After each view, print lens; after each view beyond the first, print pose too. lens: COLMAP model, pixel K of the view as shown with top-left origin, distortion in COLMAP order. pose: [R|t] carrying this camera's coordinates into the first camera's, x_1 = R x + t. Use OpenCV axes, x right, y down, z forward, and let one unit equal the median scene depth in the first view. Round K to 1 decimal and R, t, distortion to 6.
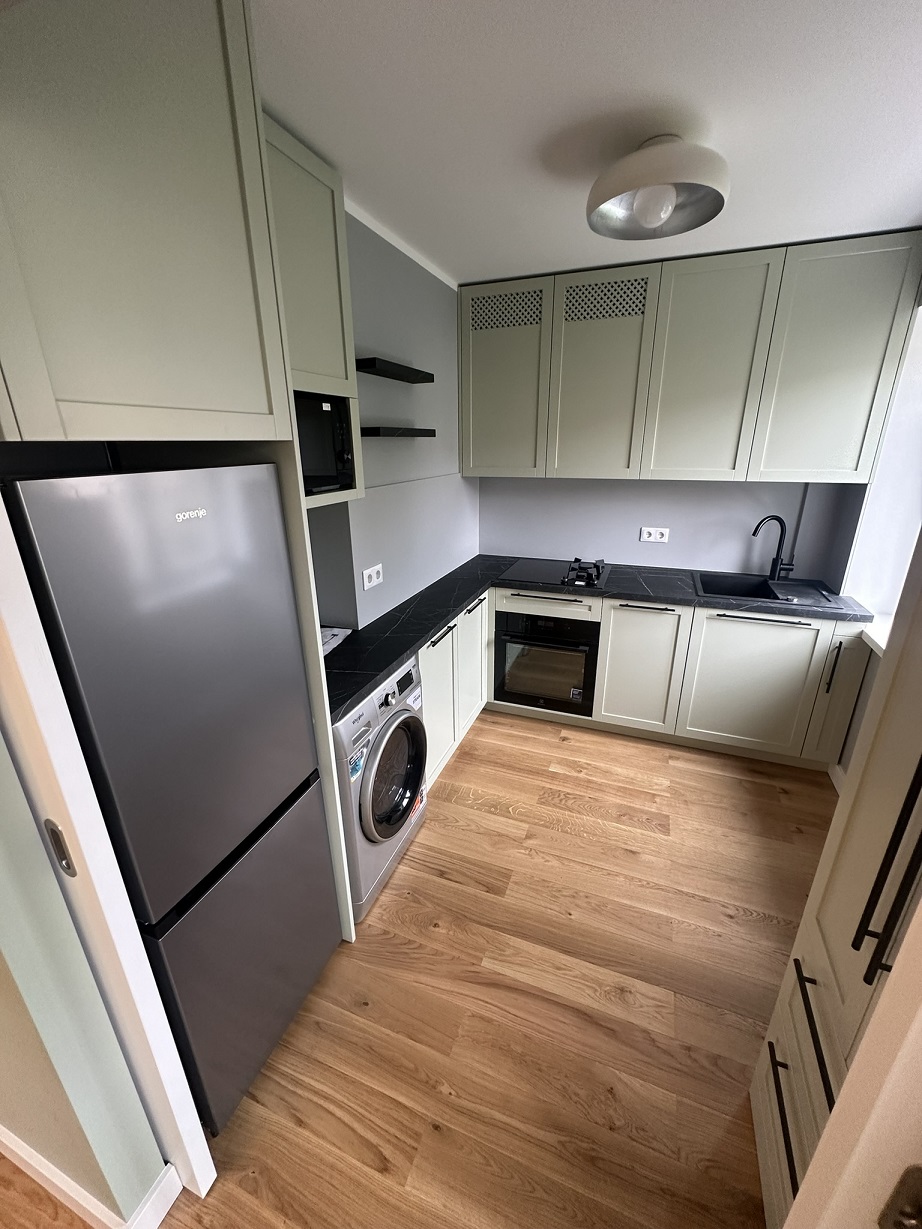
lens RADIAL K [[490.6, 0, 461.0], [0, 490.6, 614.5], [0, 0, 1]] dist [-0.003334, 0.000702]
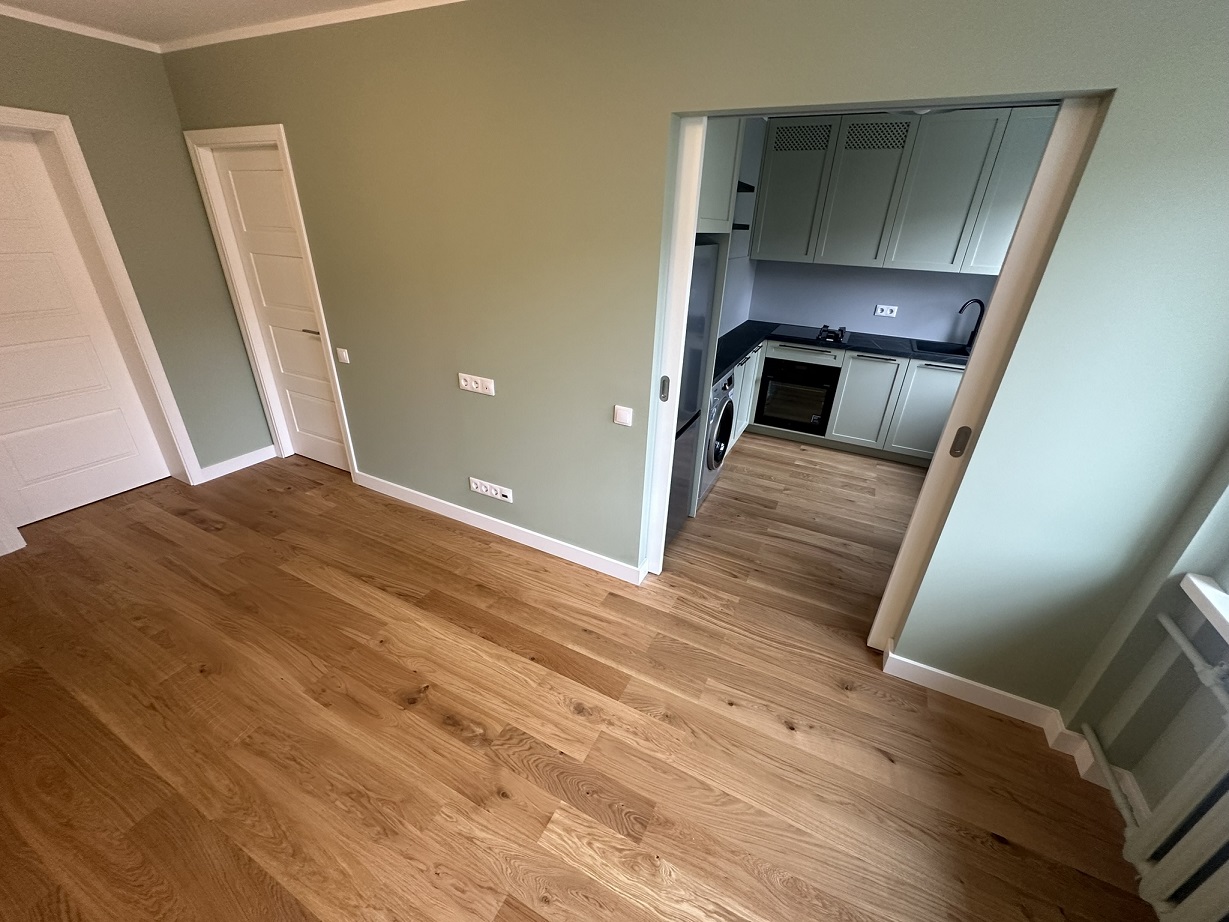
lens RADIAL K [[490.6, 0, 614.5], [0, 490.6, 461.0], [0, 0, 1]] dist [-0.003334, 0.000702]
pose [[0.994075, 0.083954, -0.069037, -0.267359], [-0.075698, 0.990527, 0.114566, 0.178165], [0.078001, -0.108662, 0.991014, -0.537909]]
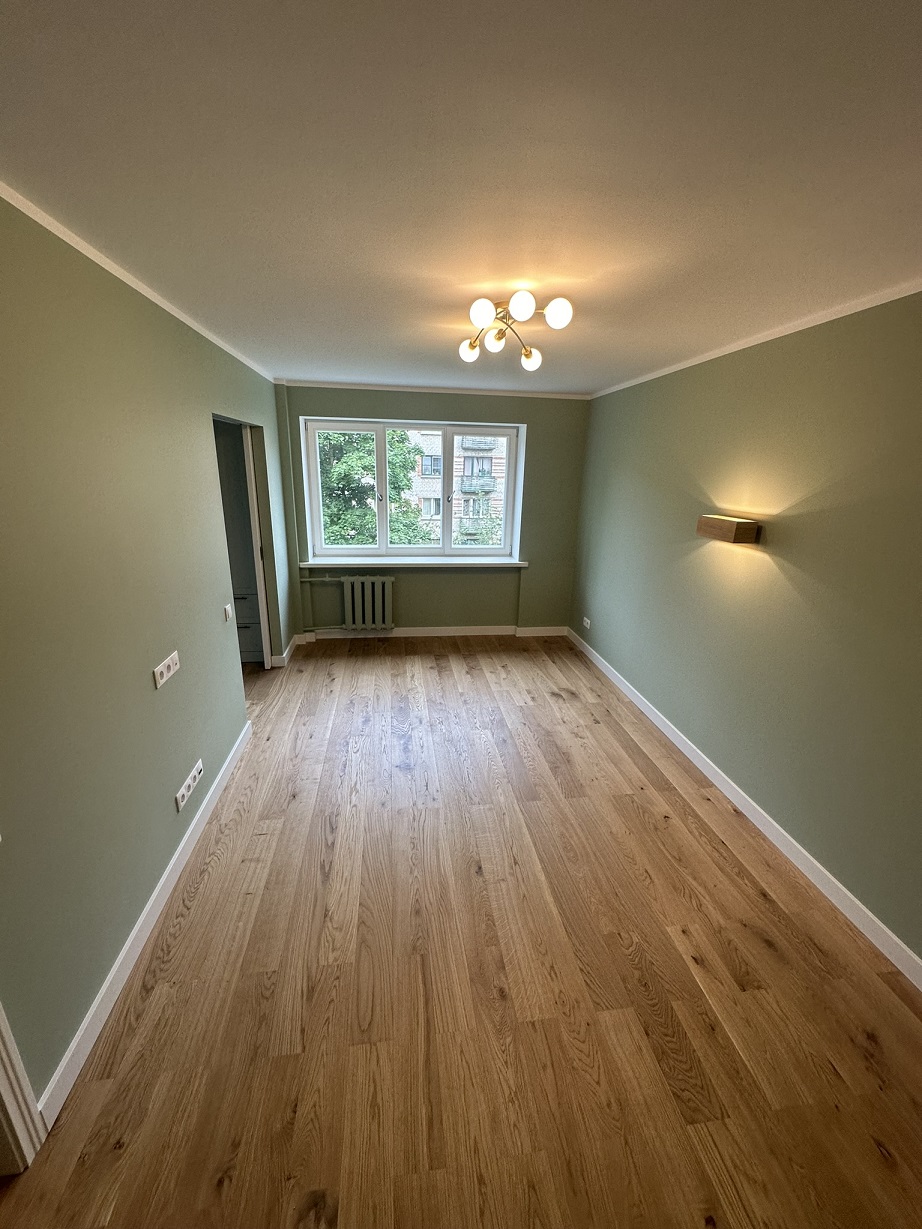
lens RADIAL K [[490.6, 0, 461.0], [0, 490.6, 614.5], [0, 0, 1]] dist [-0.003334, 0.000702]
pose [[-0.483904, -0.259266, 0.835834, -1.507624], [0.272113, 0.863183, 0.425289, -0.130124], [-0.831740, 0.433240, -0.347148, 0.253062]]
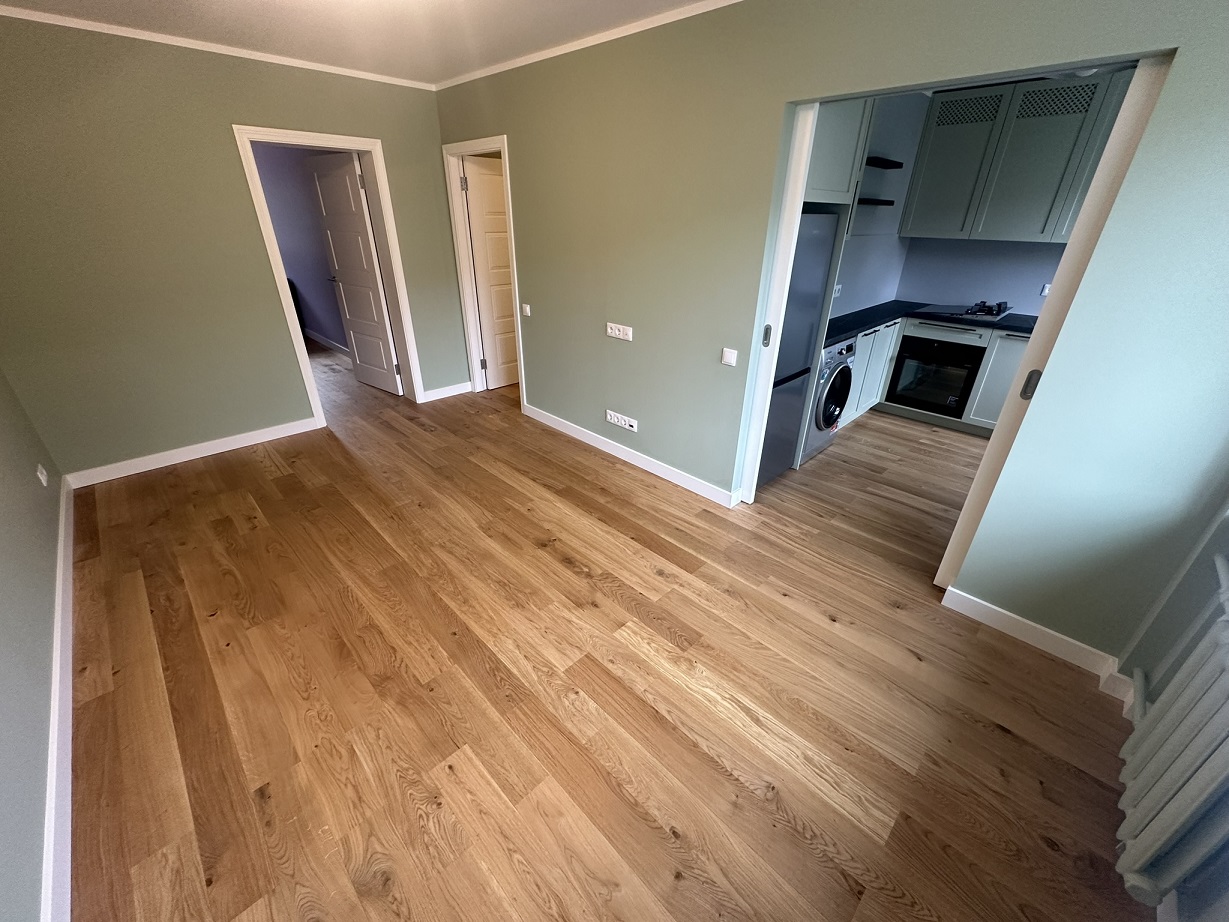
lens RADIAL K [[490.6, 0, 614.5], [0, 490.6, 461.0], [0, 0, 1]] dist [-0.003334, 0.000702]
pose [[0.913067, 0.202293, -0.354099, -0.130132], [-0.154921, 0.975262, 0.157681, 0.283180], [0.377237, -0.089116, 0.921819, -0.742610]]
